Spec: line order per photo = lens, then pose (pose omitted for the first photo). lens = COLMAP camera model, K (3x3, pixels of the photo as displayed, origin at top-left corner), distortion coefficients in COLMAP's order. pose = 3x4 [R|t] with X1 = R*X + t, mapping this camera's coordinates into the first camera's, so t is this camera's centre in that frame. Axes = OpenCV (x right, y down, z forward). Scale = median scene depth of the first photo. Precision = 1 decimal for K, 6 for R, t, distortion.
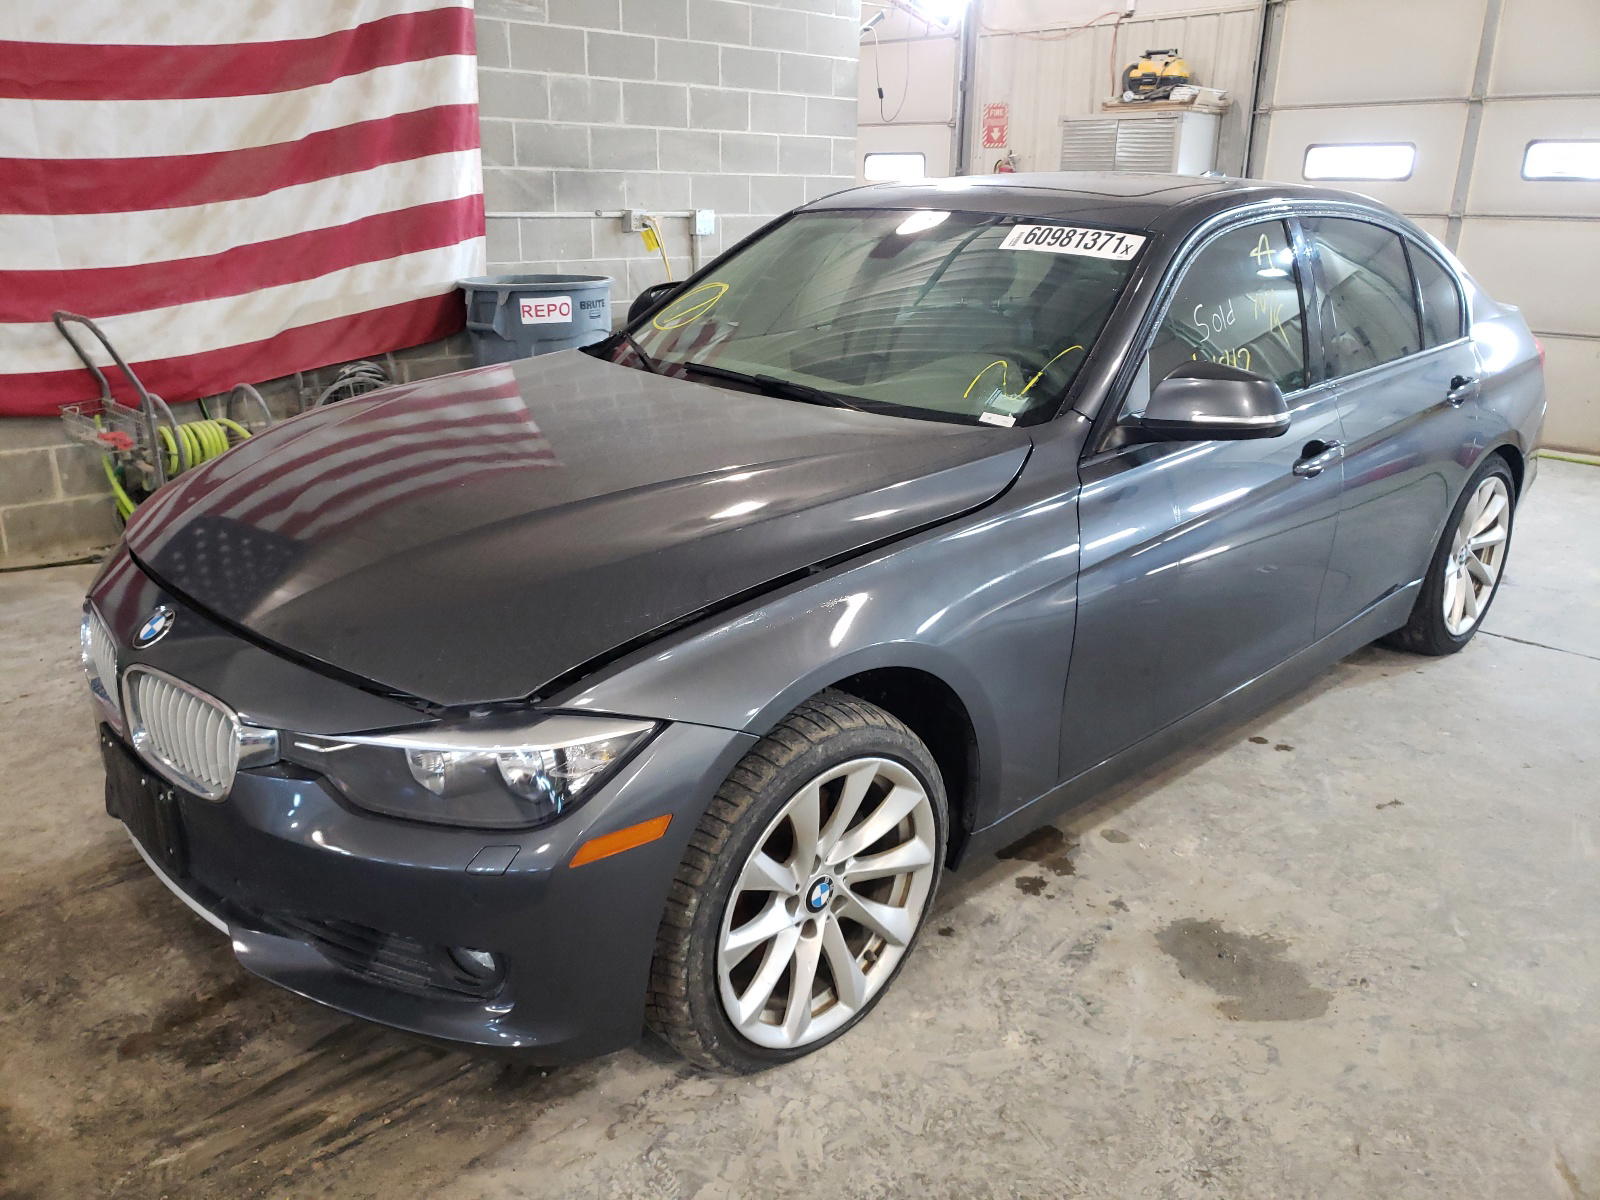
lens RADIAL K [[1249.0, 0, 777.9], [0, 1249.0, 595.7], [0, 0, 1]] dist [0.007239, 0.000236]
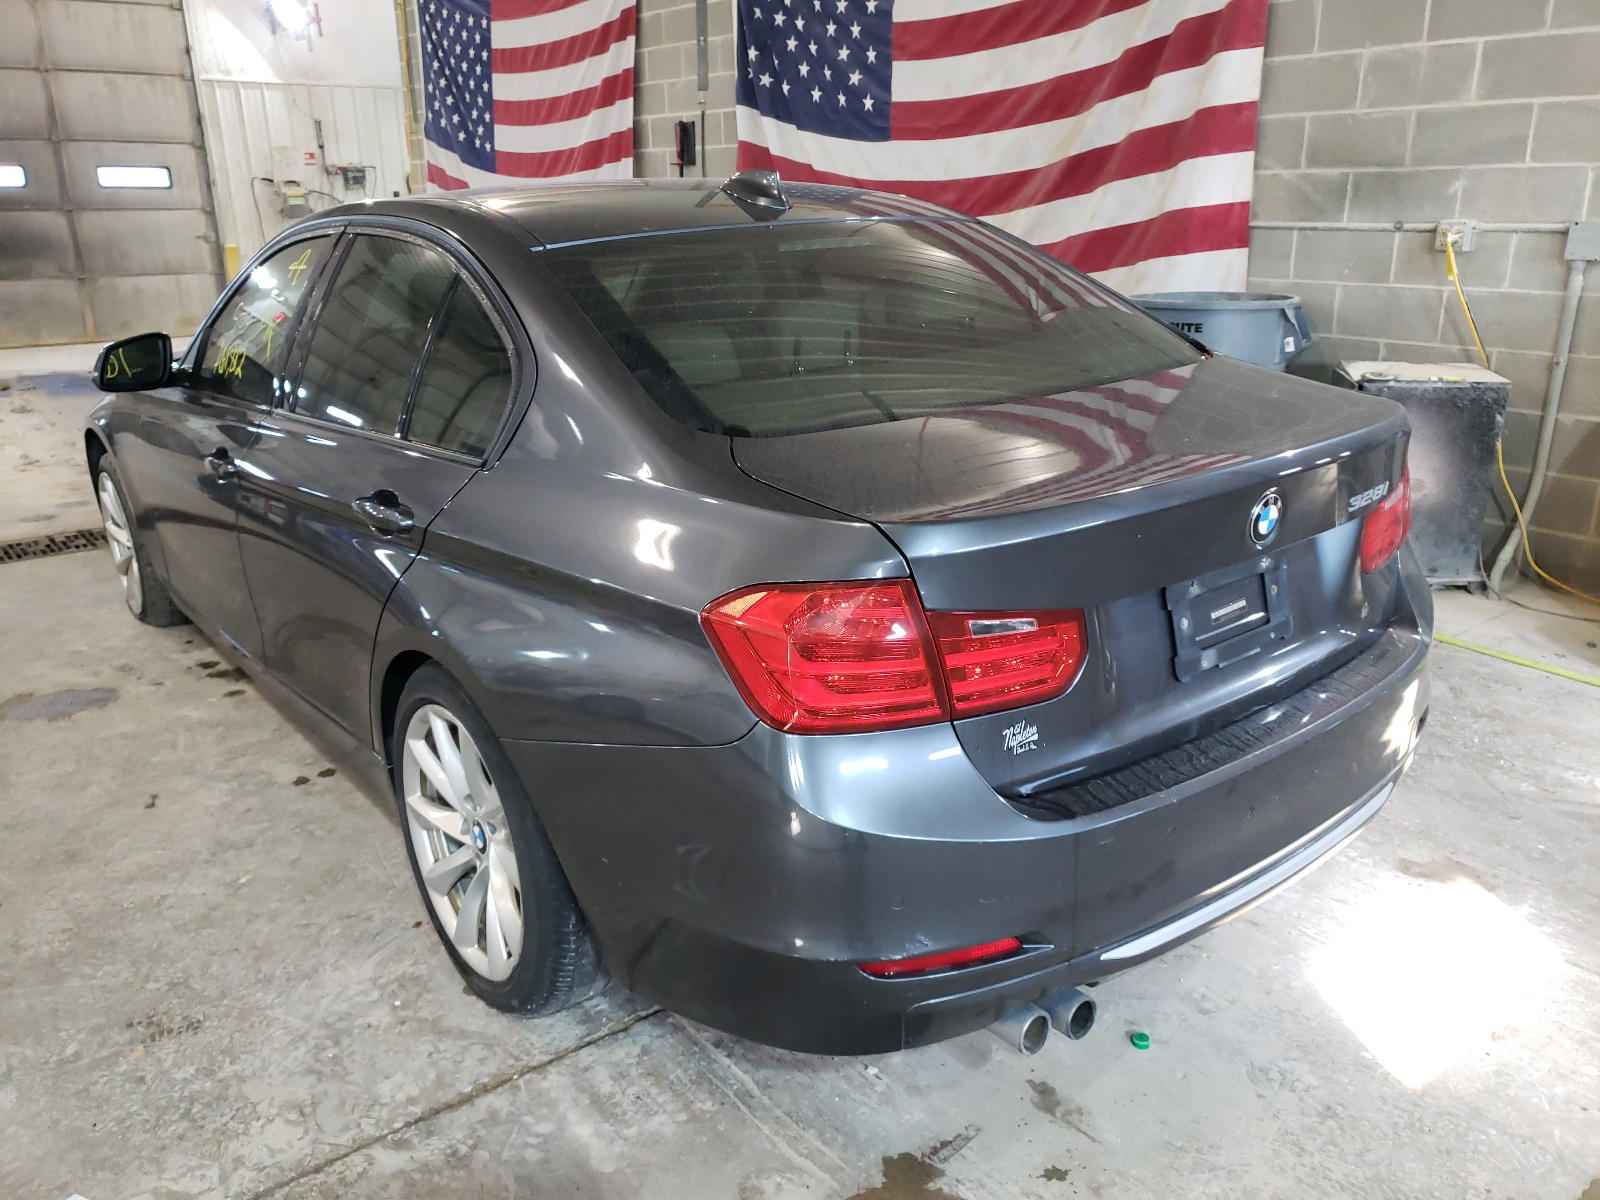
lens RADIAL K [[1249.0, 0, 777.9], [0, 1249.0, 595.7], [0, 0, 1]] dist [0.007239, 0.000236]
pose [[-0.094350, 0.292569, -0.951579, 0.716869], [-0.298390, 0.903587, 0.307399, -0.236852], [0.949769, 0.312945, 0.002047, 0.752153]]
